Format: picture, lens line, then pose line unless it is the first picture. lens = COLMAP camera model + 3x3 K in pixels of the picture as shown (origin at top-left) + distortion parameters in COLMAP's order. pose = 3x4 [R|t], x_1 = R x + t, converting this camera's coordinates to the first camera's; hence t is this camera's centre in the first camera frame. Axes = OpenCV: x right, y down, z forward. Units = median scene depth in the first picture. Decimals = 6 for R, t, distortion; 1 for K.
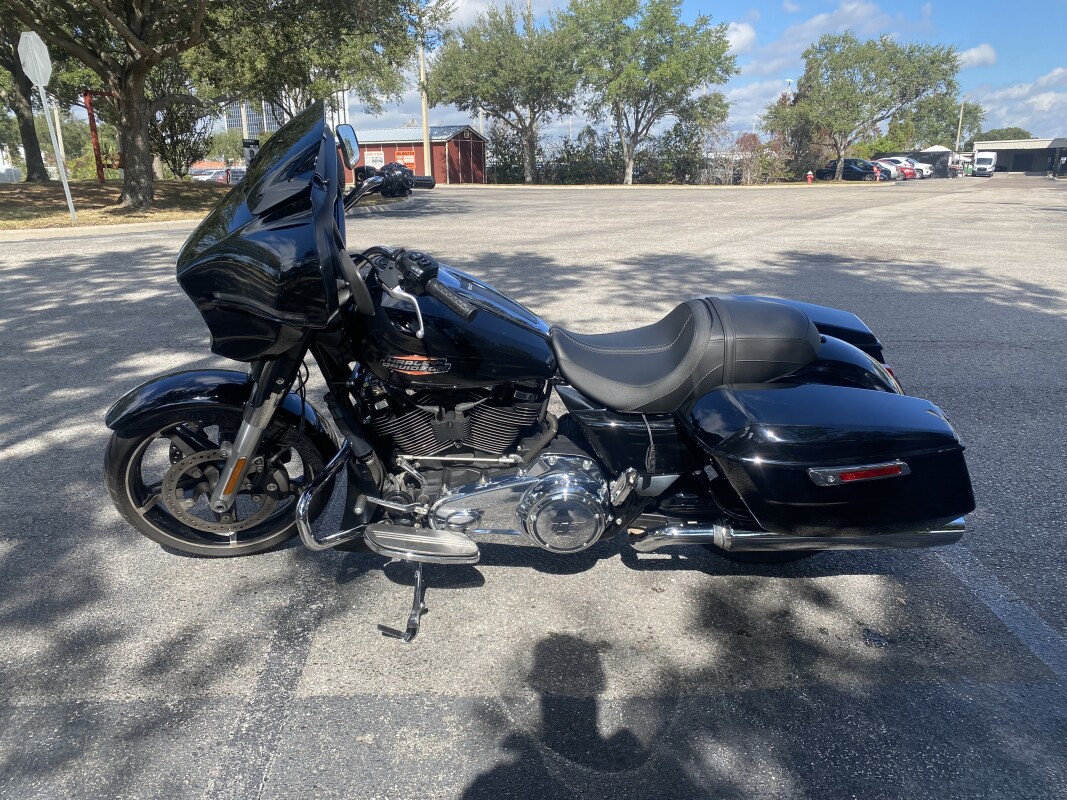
lens RADIAL K [[819.0, 0, 539.4], [0, 819.0, 403.3], [0, 0, 1]] dist [0.010664, -0.007774]
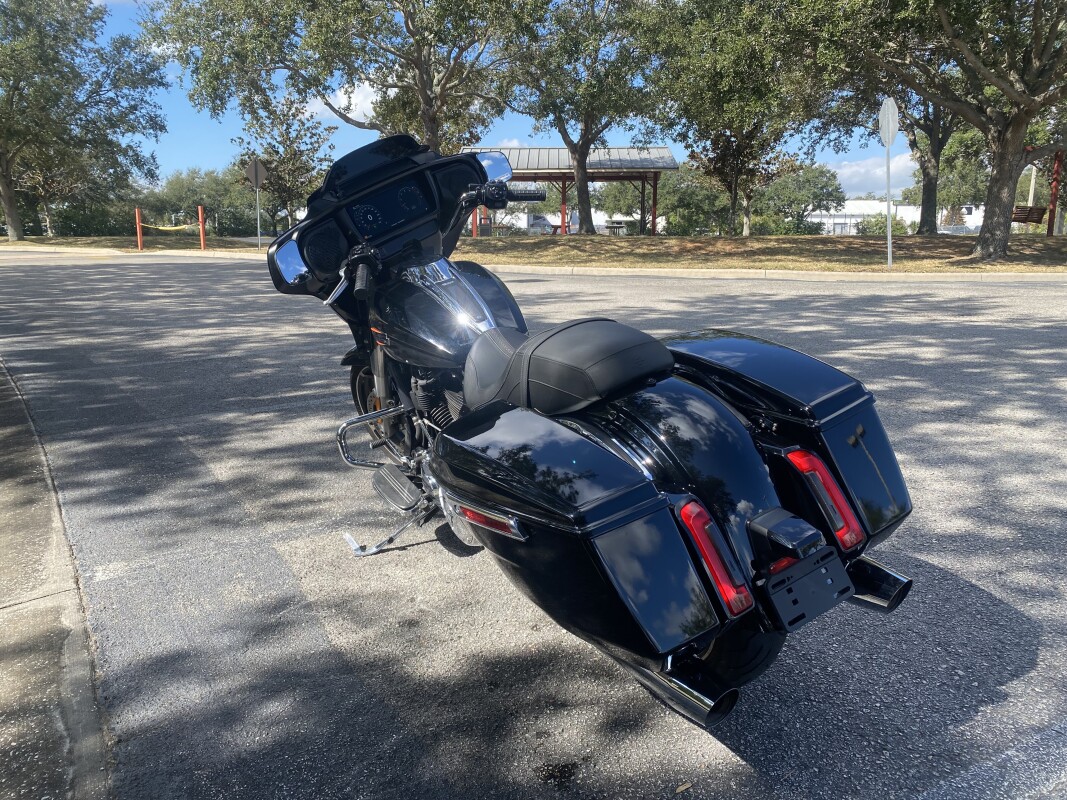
lens RADIAL K [[819.0, 0, 524.0], [0, 819.0, 397.9], [0, 0, 1]] dist [0.010664, -0.007774]
pose [[0.479455, 0.182789, -0.858318, 0.124748], [-0.245076, 0.967042, 0.069044, -0.011327], [0.842651, 0.177250, 0.508451, 0.066990]]
